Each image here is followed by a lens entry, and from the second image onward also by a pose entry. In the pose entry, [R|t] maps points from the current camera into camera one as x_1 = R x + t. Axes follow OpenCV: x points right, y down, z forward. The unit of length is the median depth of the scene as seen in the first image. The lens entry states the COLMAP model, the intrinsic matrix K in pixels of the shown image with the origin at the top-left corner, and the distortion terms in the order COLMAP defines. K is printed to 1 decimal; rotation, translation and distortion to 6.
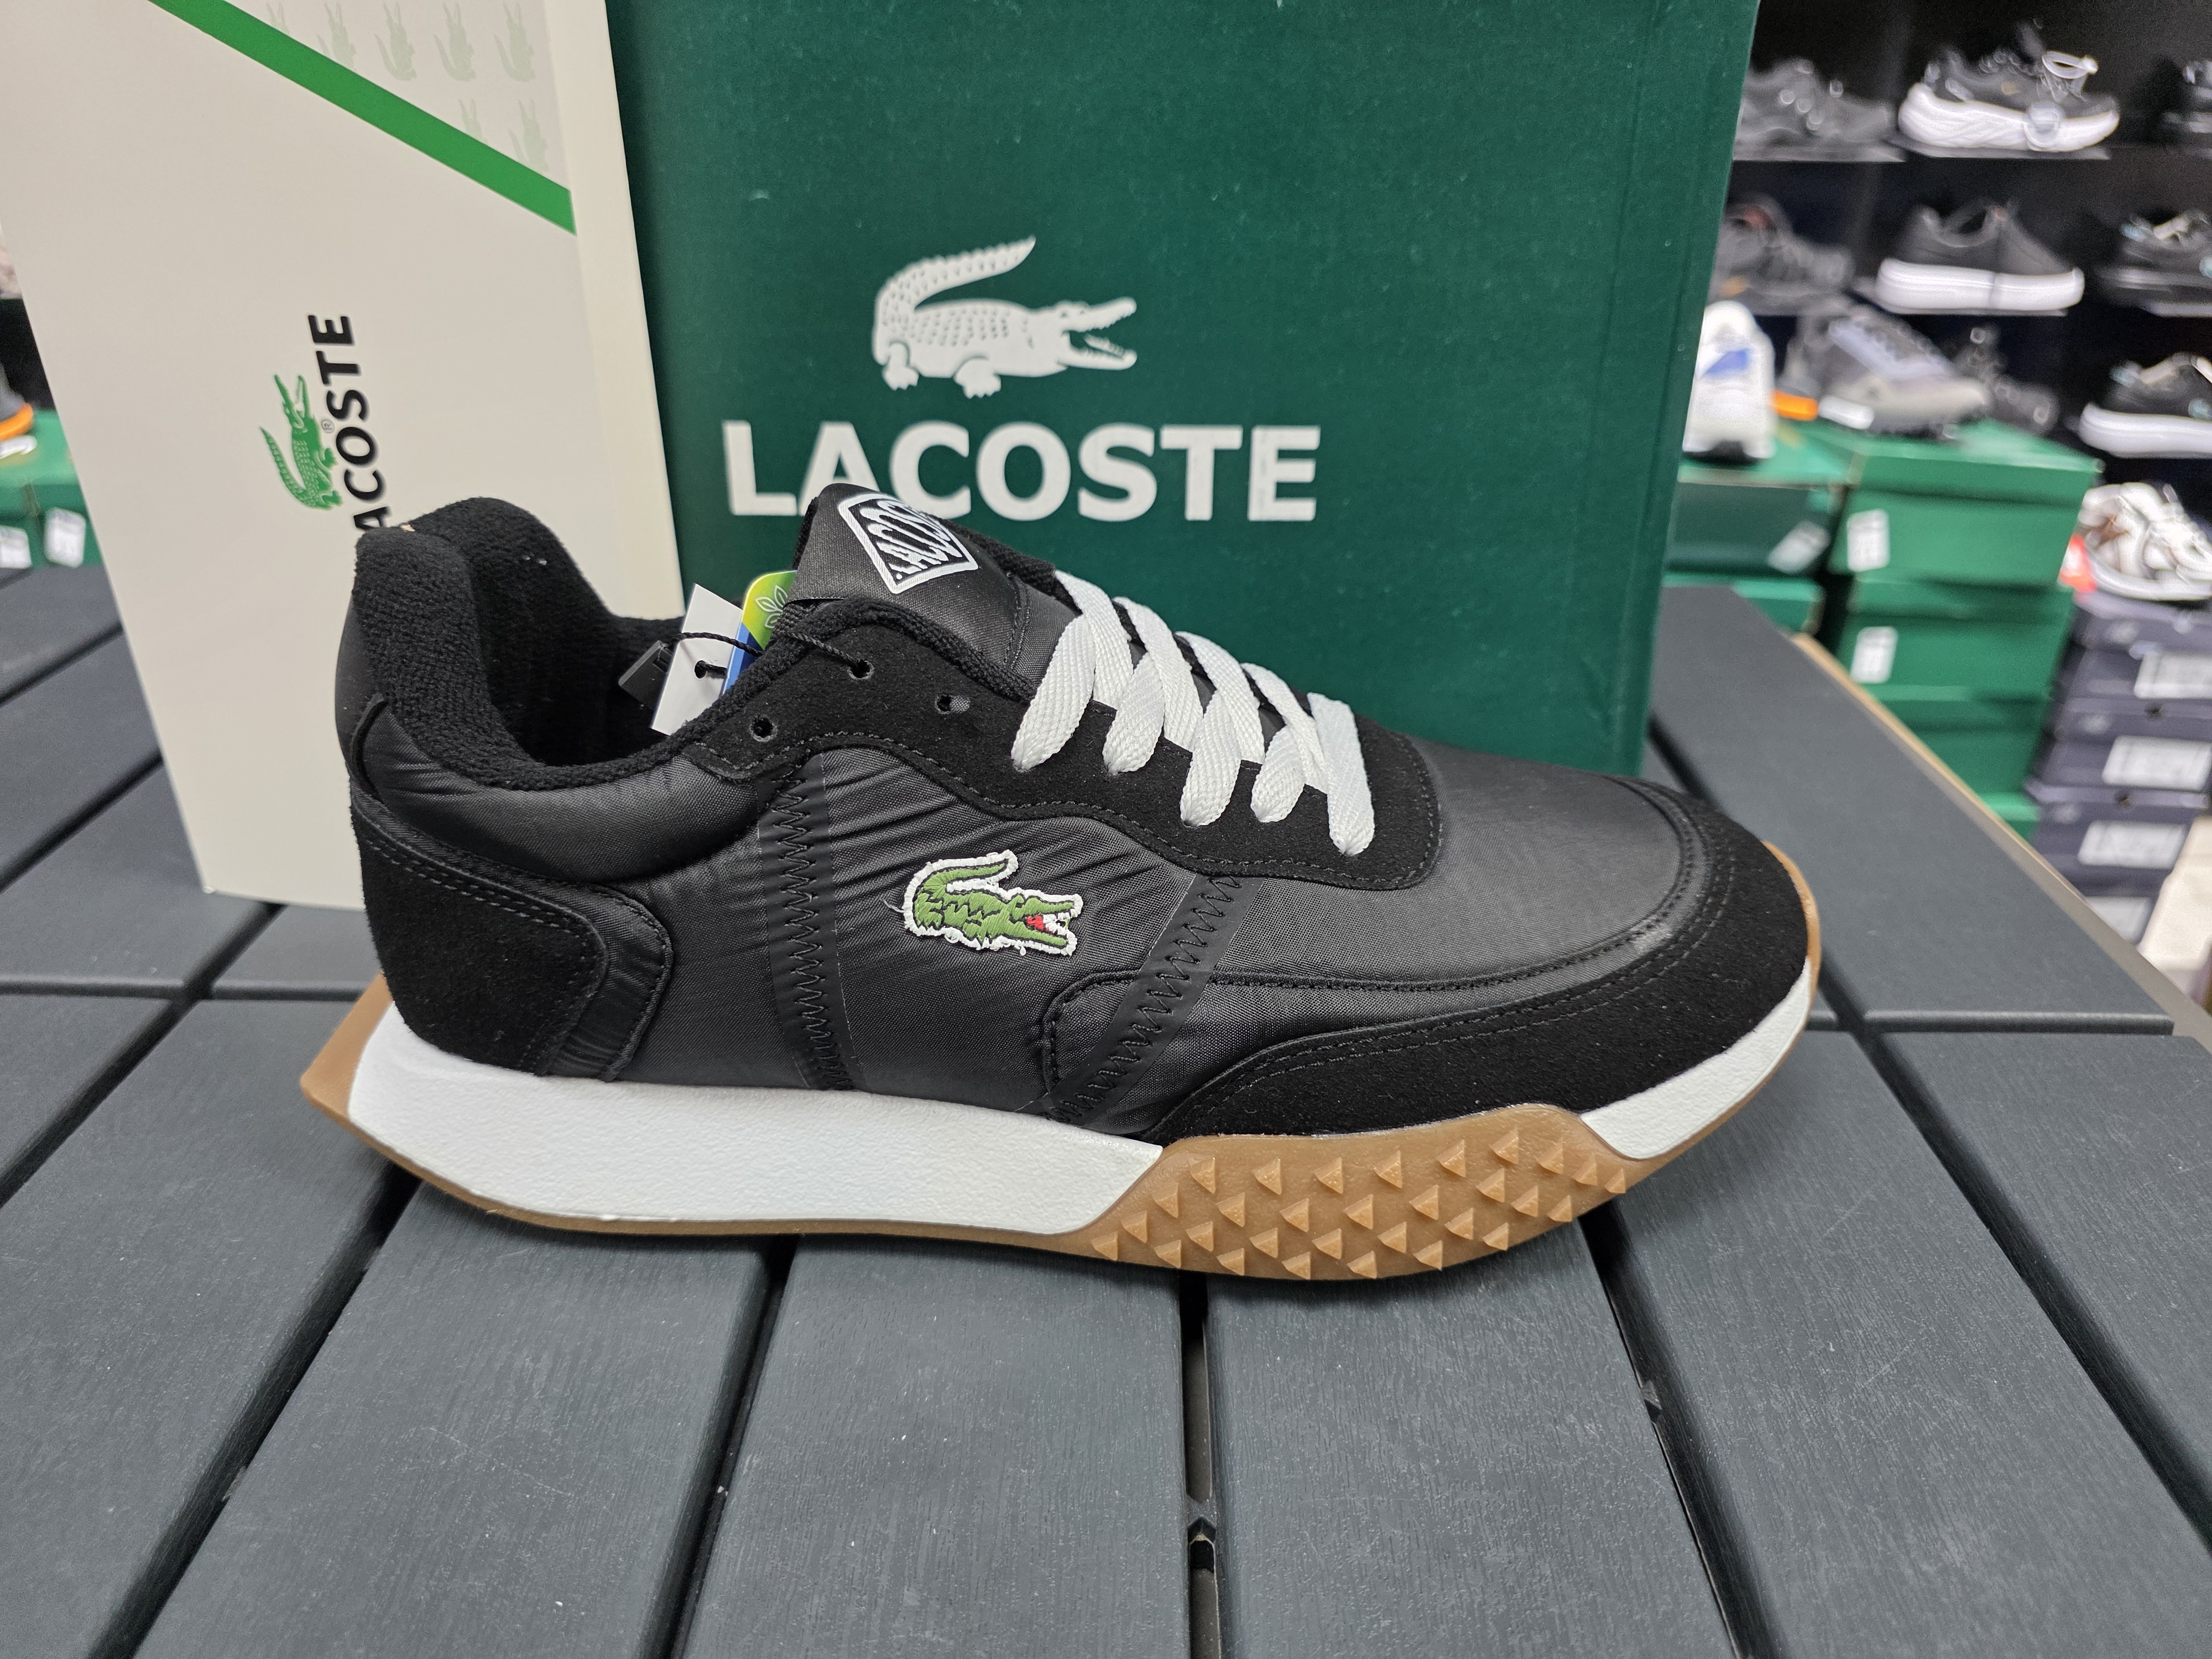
lens RADIAL K [[1627.0, 0, 1075.6], [0, 1627.0, 830.8], [0, 0, 1]] dist [-0.010321, -0.002037]
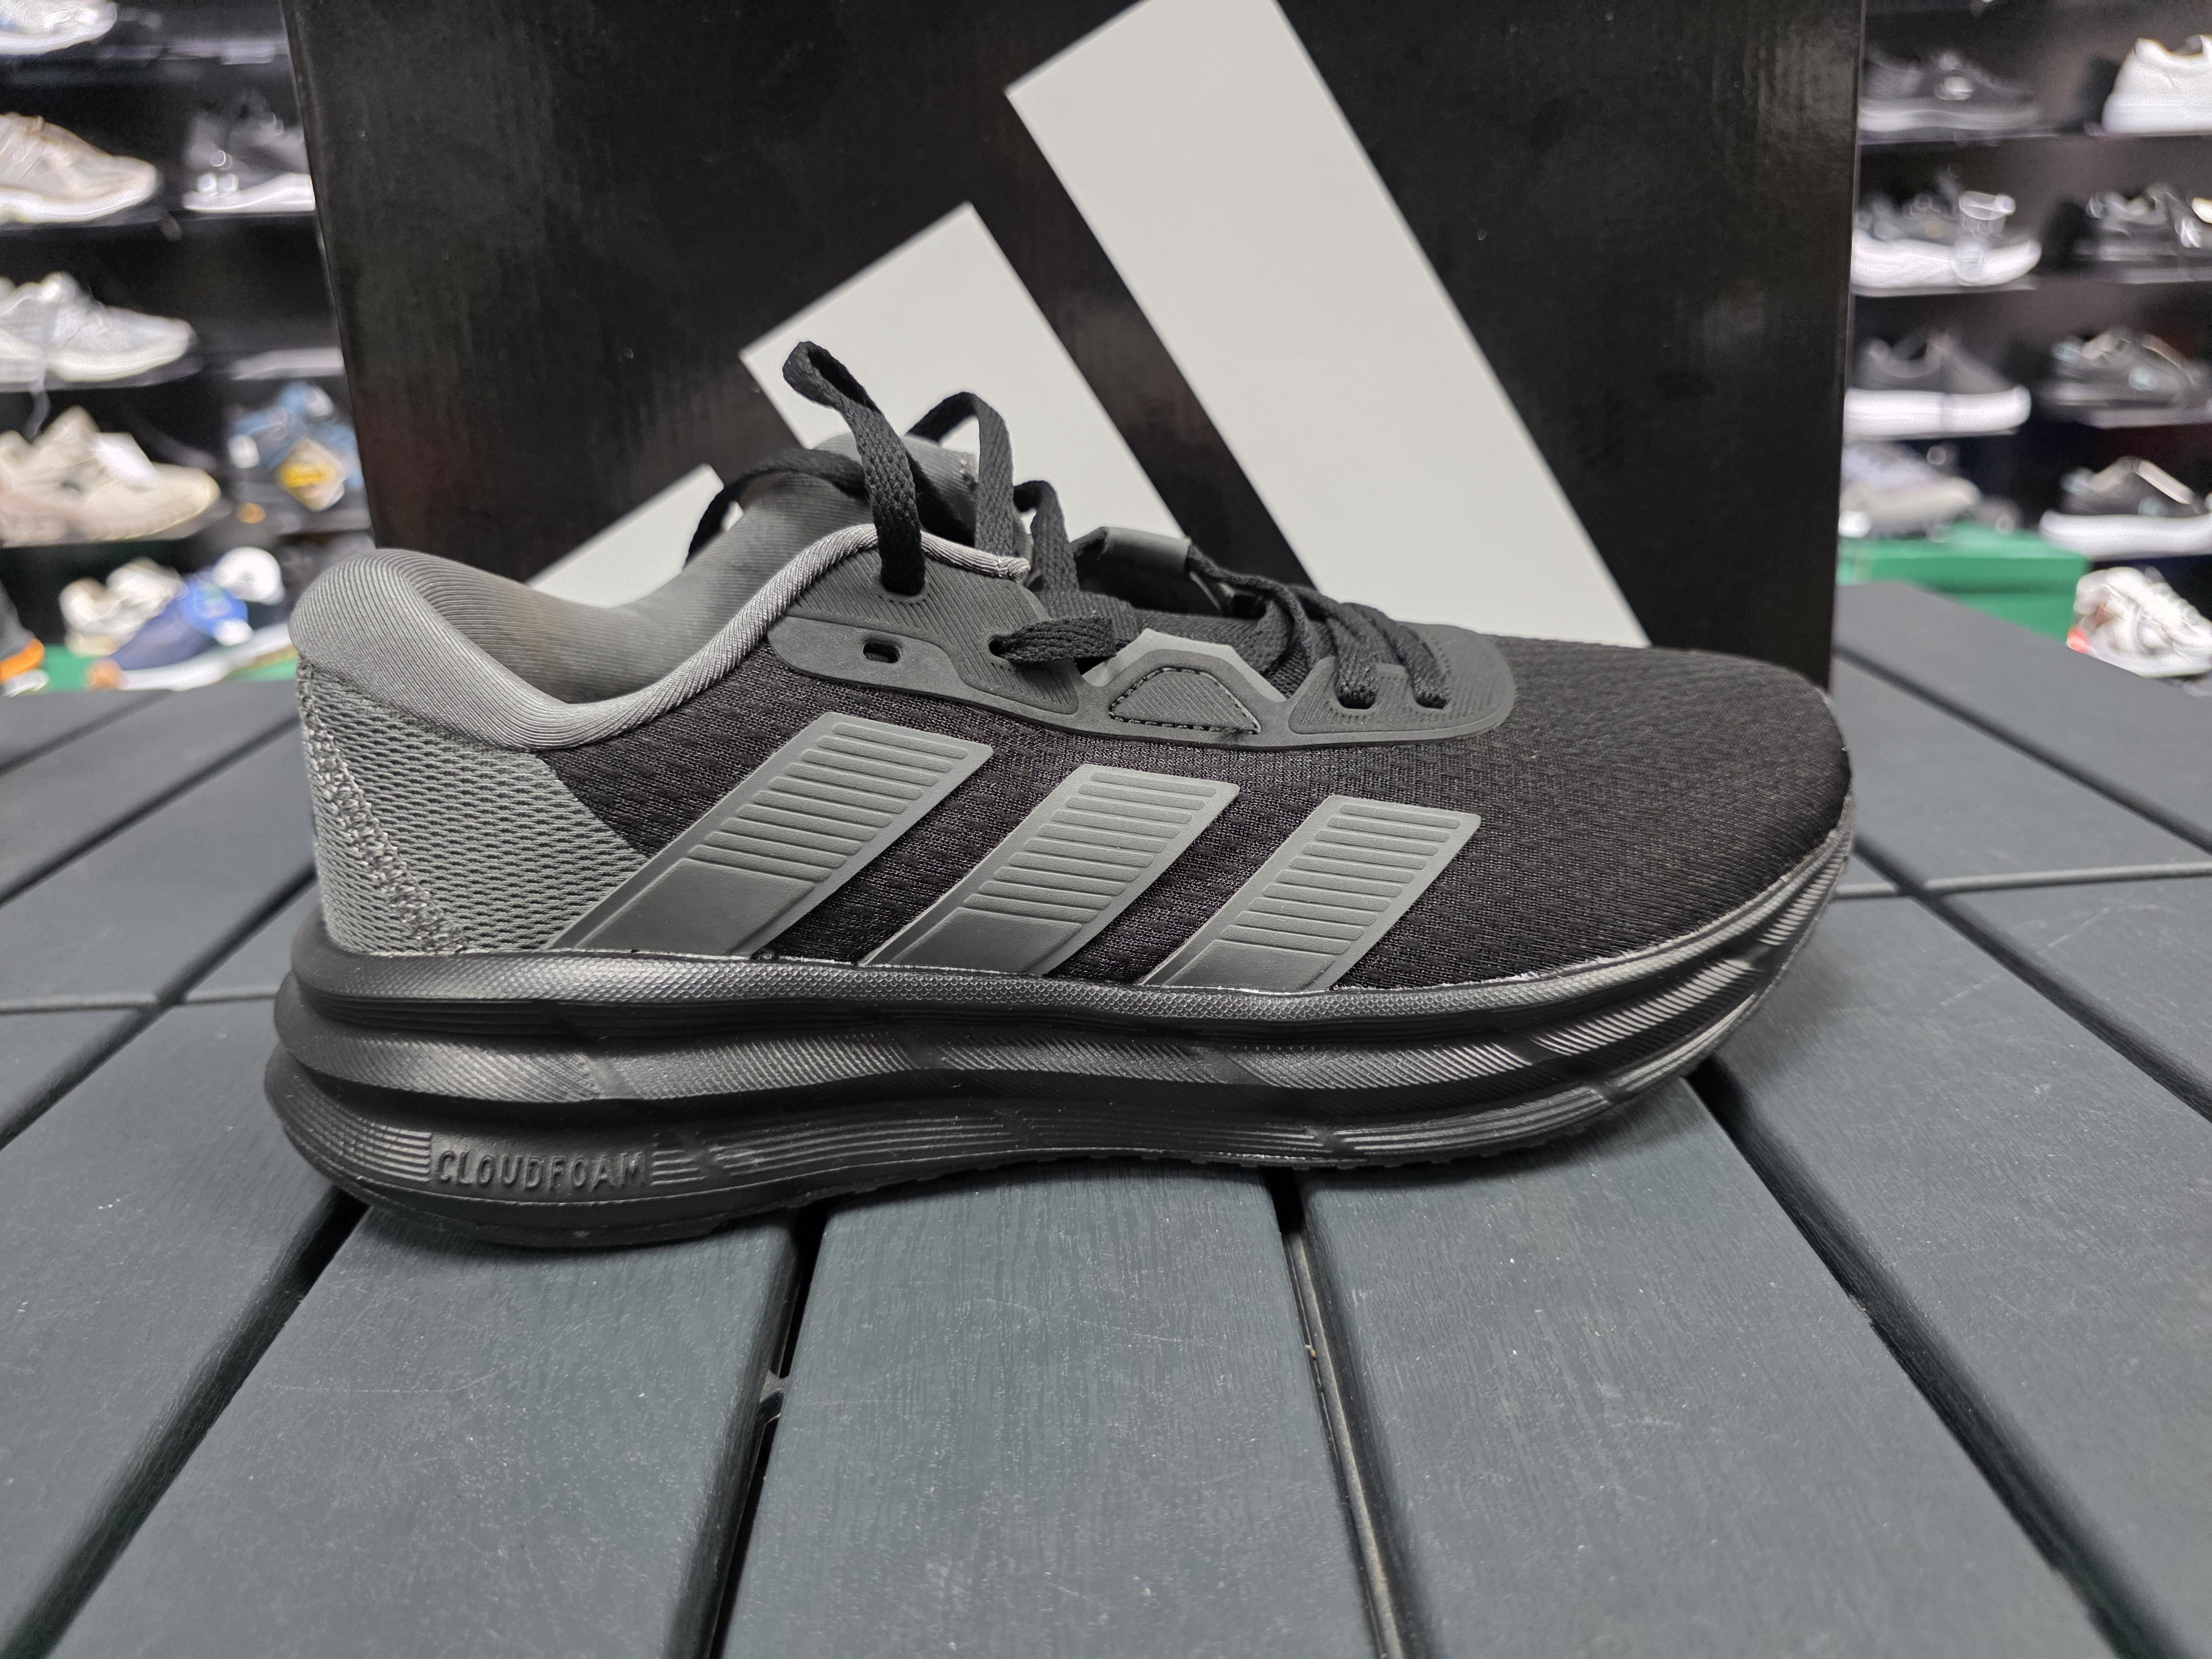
lens RADIAL K [[1632.6, 0, 1111.2], [0, 1632.6, 822.7], [0, 0, 1]] dist [-0.008655, -0.009405]
pose [[0.996059, -0.074967, 0.047394, -0.237834], [0.080793, 0.987388, -0.136151, 0.159909], [-0.036590, 0.139443, 0.989554, 0.049298]]
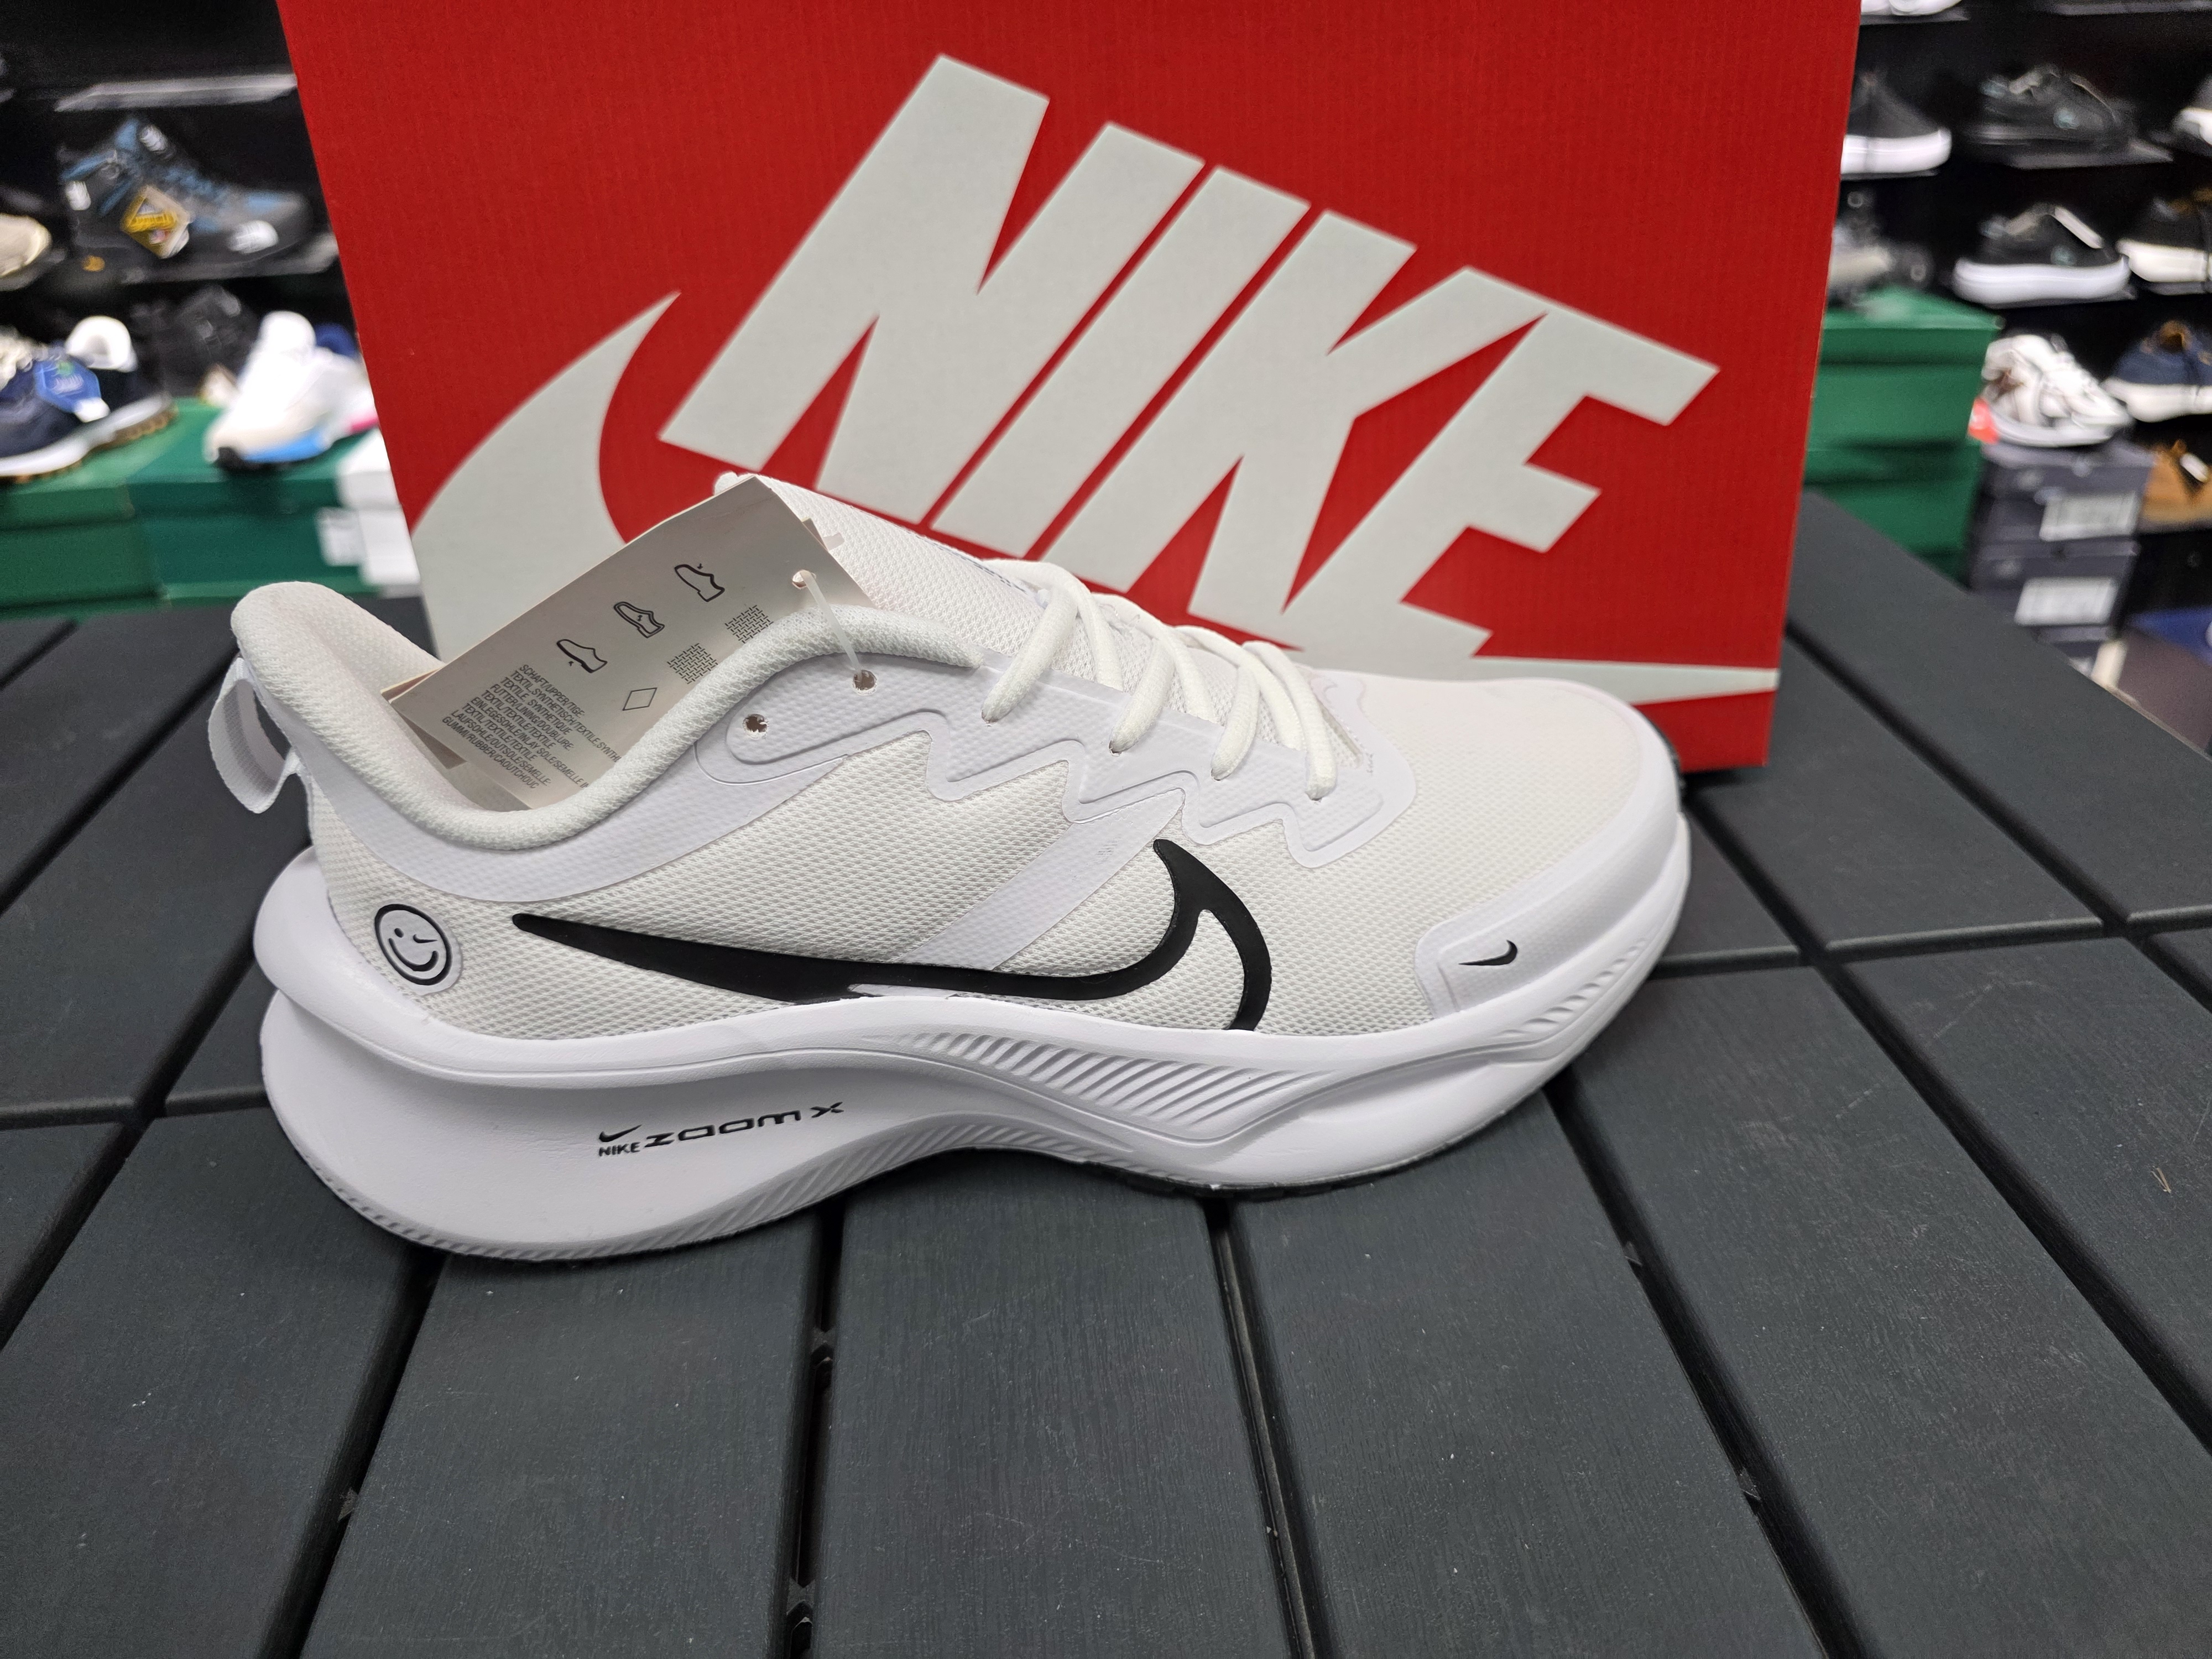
lens RADIAL K [[1625.1, 0, 1115.4], [0, 1625.1, 810.8], [0, 0, 1]] dist [-0.001811, -0.012723]
pose [[0.990649, -0.100516, 0.092254, -0.248280], [0.096498, 0.994221, 0.047042, -0.066396], [-0.096449, -0.037699, 0.994624, 0.013182]]
